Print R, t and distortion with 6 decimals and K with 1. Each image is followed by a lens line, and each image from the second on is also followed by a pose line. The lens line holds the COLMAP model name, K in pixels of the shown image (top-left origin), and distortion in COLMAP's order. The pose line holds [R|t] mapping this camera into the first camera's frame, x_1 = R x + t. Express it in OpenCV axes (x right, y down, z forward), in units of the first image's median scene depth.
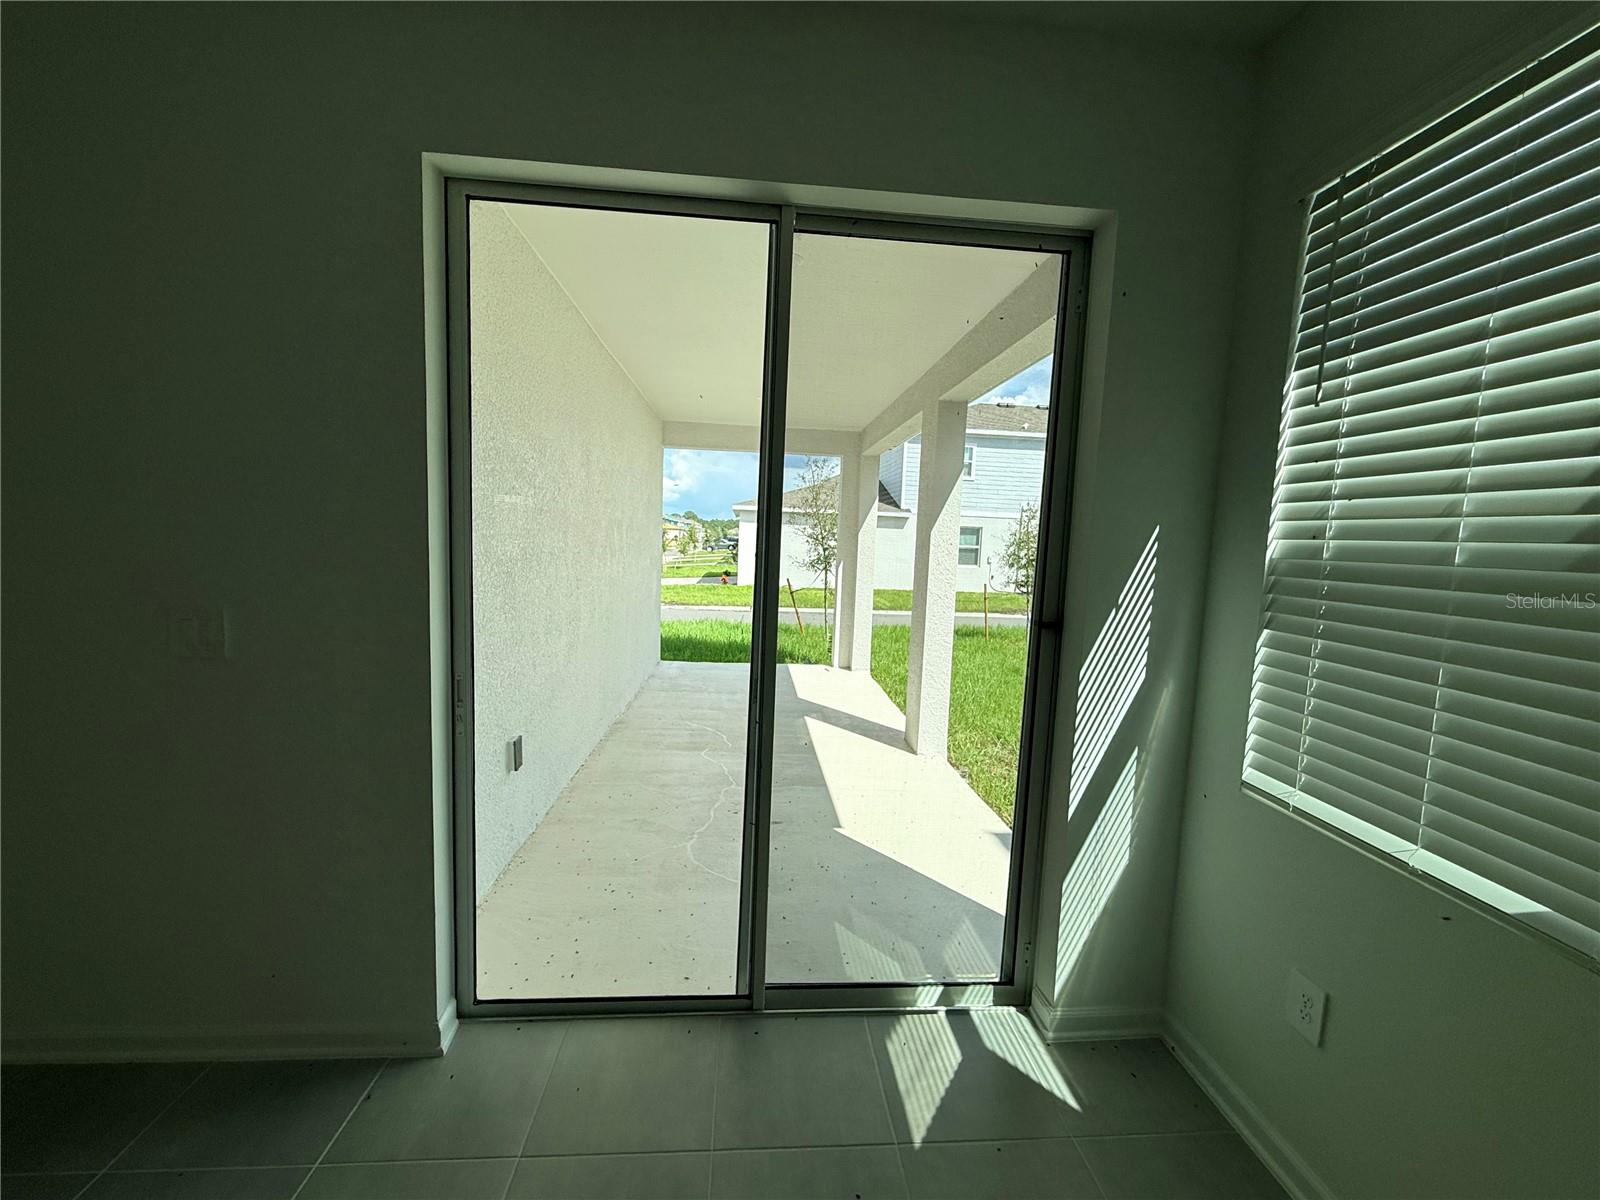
lens RADIAL K [[638.2, 0, 792.0], [0, 638.2, 599.2], [0, 0, 1]] dist [-0.002781, -0.000251]
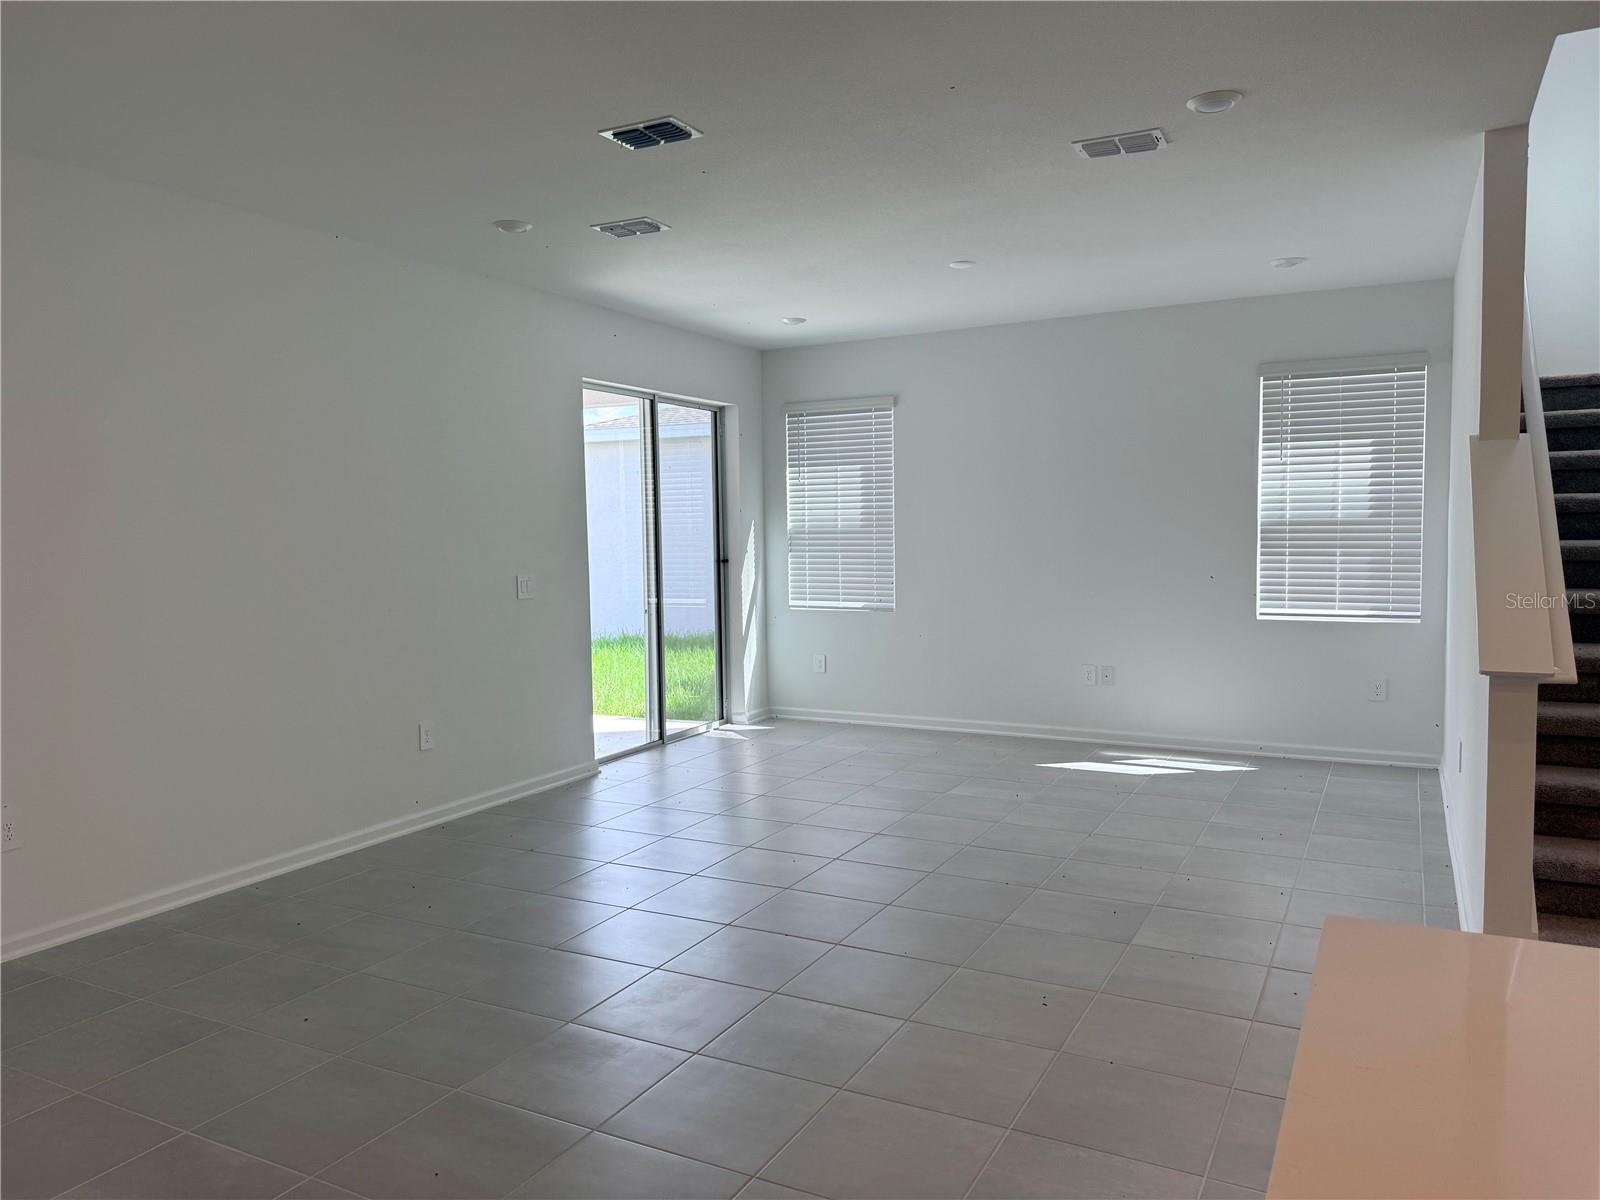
lens RADIAL K [[1119.2, 0, 803.1], [0, 1119.2, 608.0], [0, 0, 1]] dist [0.113701, -0.138165]
pose [[0.511199, -0.104829, 0.853045, -4.000753], [0.116612, 0.991815, 0.052001, 0.041201], [-0.851515, 0.072892, 0.519240, -1.890236]]
